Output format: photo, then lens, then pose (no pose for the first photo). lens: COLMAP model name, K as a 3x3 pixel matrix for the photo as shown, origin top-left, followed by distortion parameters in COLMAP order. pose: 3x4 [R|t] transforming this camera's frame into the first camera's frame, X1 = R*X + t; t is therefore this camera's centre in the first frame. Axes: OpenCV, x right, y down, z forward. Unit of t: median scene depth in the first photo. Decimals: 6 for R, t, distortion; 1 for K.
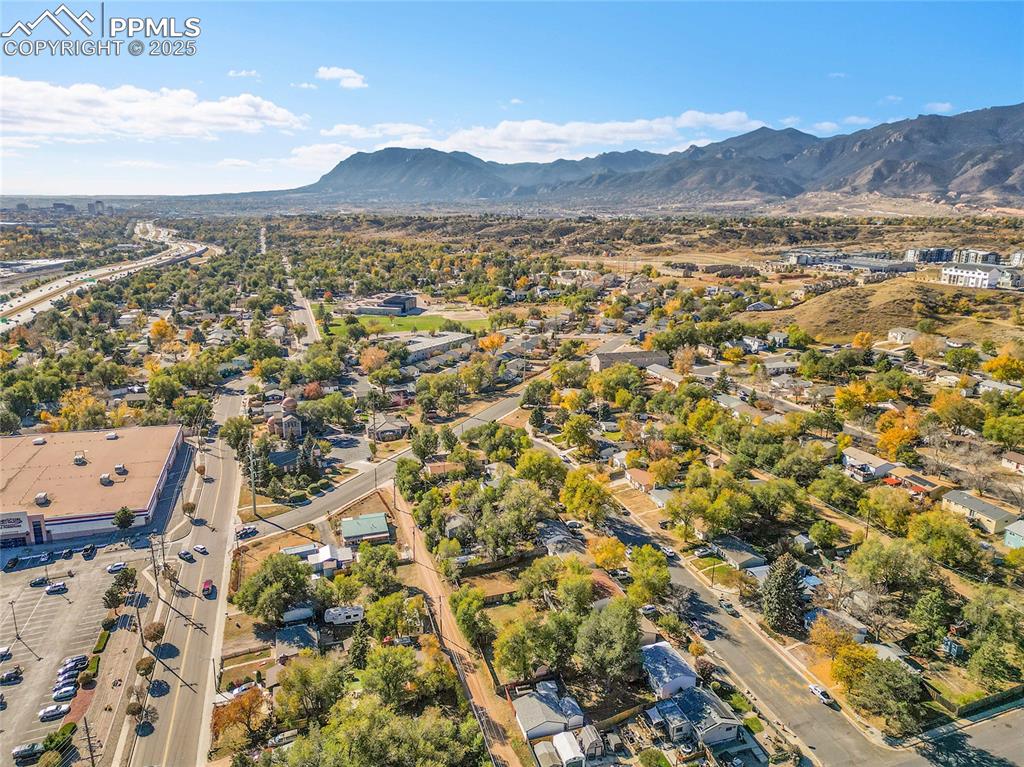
lens RADIAL K [[711.9, 0, 512.7], [0, 711.9, 384.2], [0, 0, 1]] dist [0.065712, -0.051039]
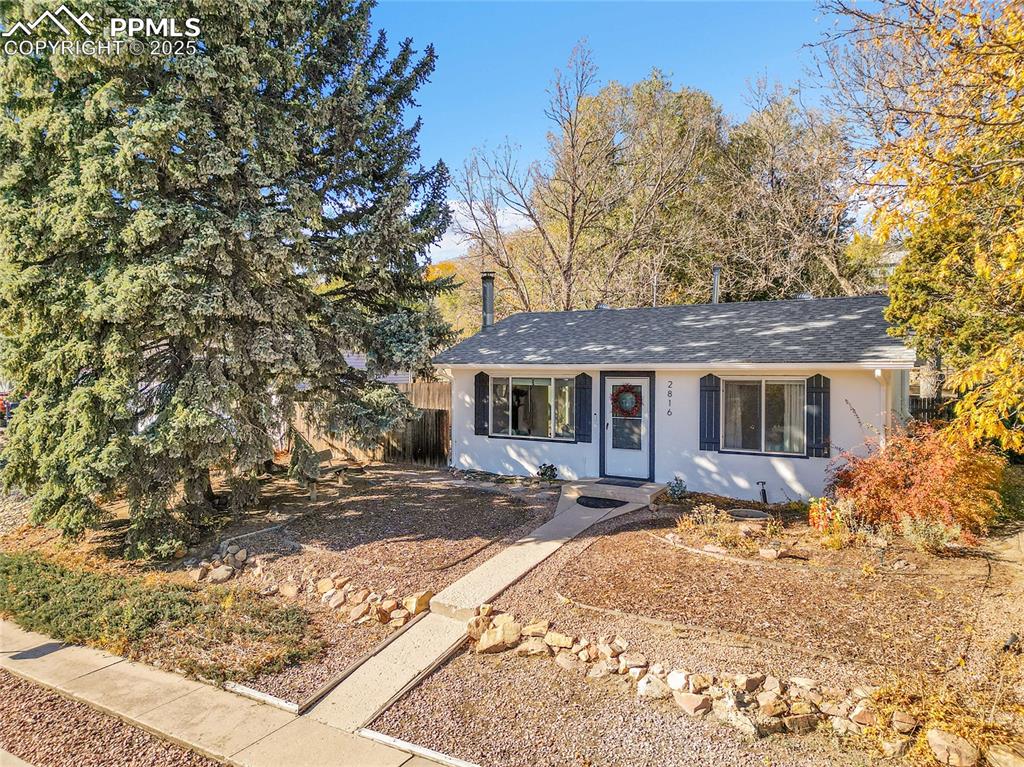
lens RADIAL K [[711.9, 0, 507.1], [0, 711.9, 378.1], [0, 0, 1]] dist [0.065712, -0.051039]
pose [[0.748001, -0.034372, 0.662807, 0.286543], [0.178558, 0.972260, -0.151090, 0.286076], [-0.639227, 0.231365, 0.733389, 0.768235]]
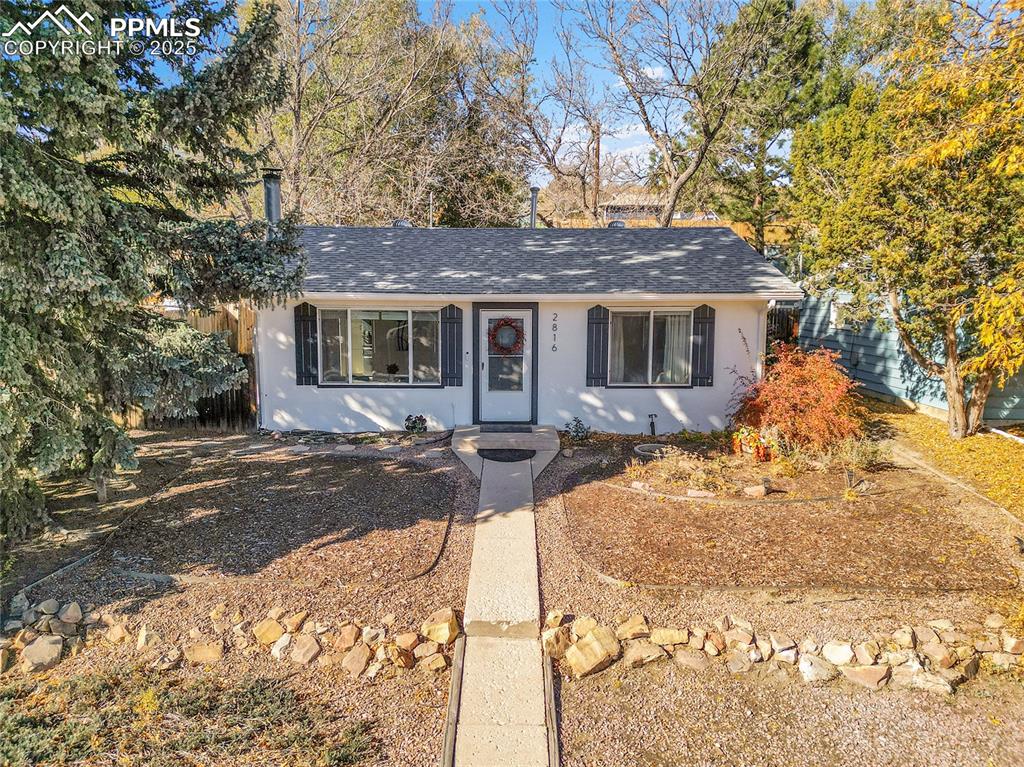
lens RADIAL K [[711.9, 0, 512.2], [0, 711.9, 378.6], [0, 0, 1]] dist [0.065712, -0.051039]
pose [[0.293346, -0.139841, 0.945723, 0.282674], [0.238240, 0.968727, 0.069345, 0.278533], [-0.925846, 0.204967, 0.317488, 0.795600]]
